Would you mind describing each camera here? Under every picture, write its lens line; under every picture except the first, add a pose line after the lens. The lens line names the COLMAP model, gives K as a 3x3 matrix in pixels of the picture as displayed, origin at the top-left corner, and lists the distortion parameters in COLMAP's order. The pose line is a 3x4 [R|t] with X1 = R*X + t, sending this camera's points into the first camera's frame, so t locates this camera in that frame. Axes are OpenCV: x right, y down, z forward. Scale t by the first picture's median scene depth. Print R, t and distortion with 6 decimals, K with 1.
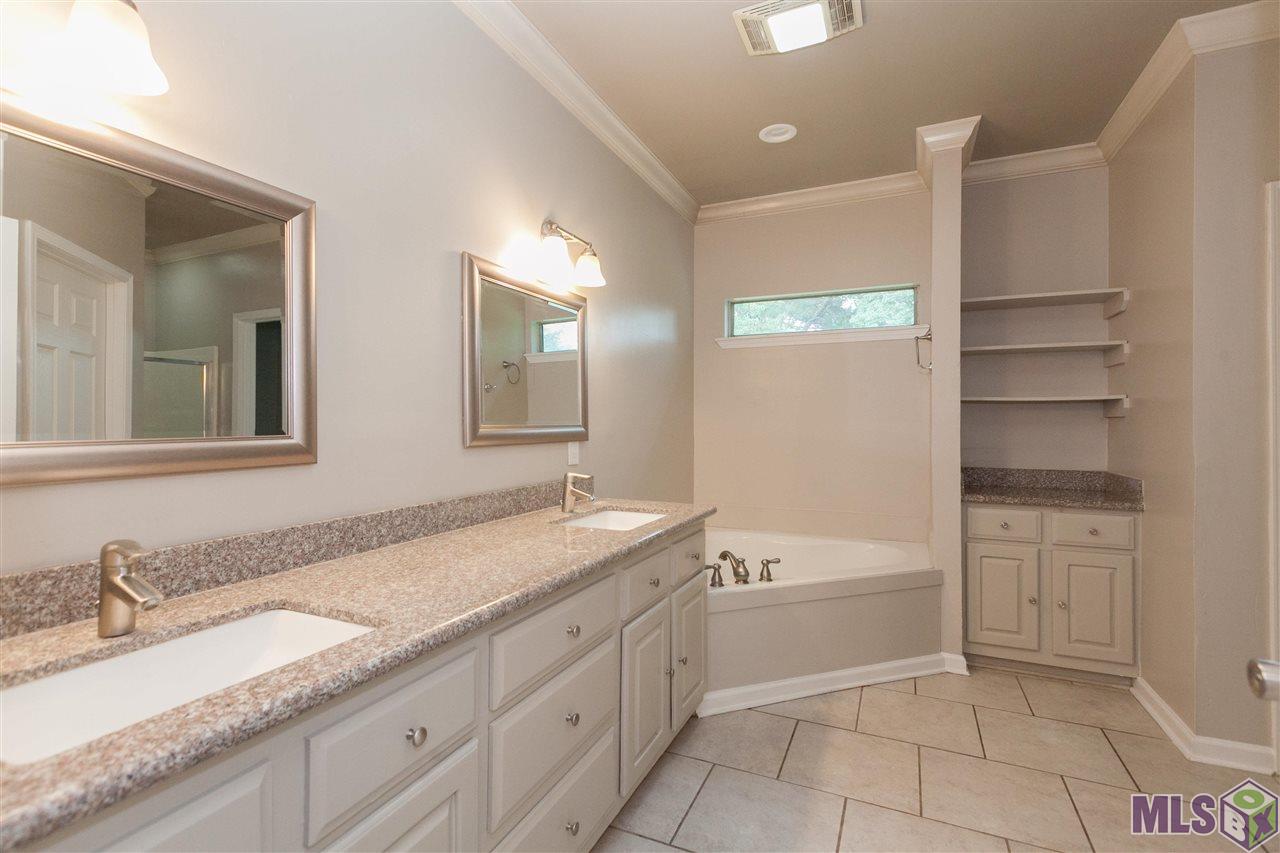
lens RADIAL K [[588.2, 0, 628.0], [0, 588.2, 418.4], [0, 0, 1]] dist [0.001308, 0.000241]
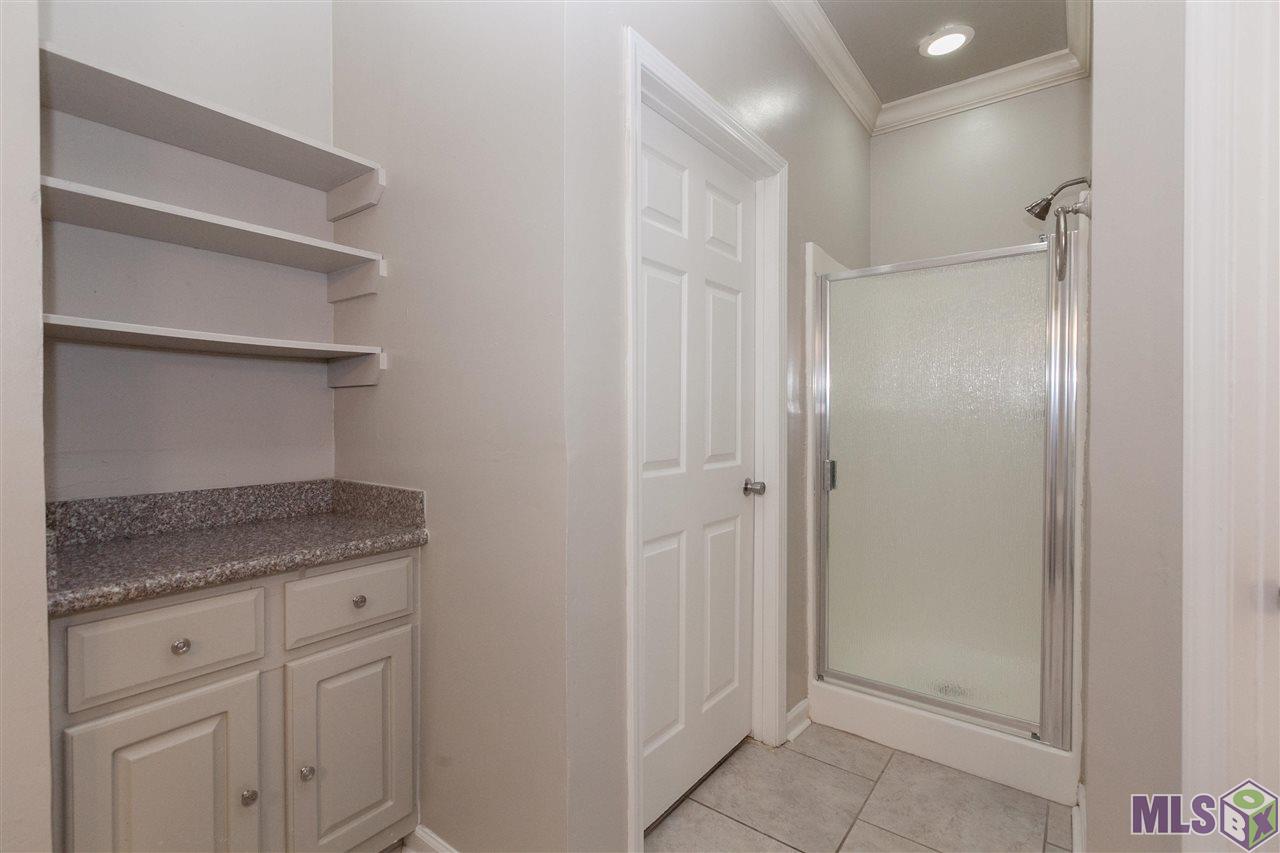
lens RADIAL K [[588.2, 0, 628.0], [0, 588.2, 418.4], [0, 0, 1]] dist [0.001308, 0.000241]
pose [[0.221049, -0.011561, 0.975194, 0.319387], [-0.003992, 0.999911, 0.012759, 0.022169], [-0.975255, -0.006714, 0.220983, 0.615513]]
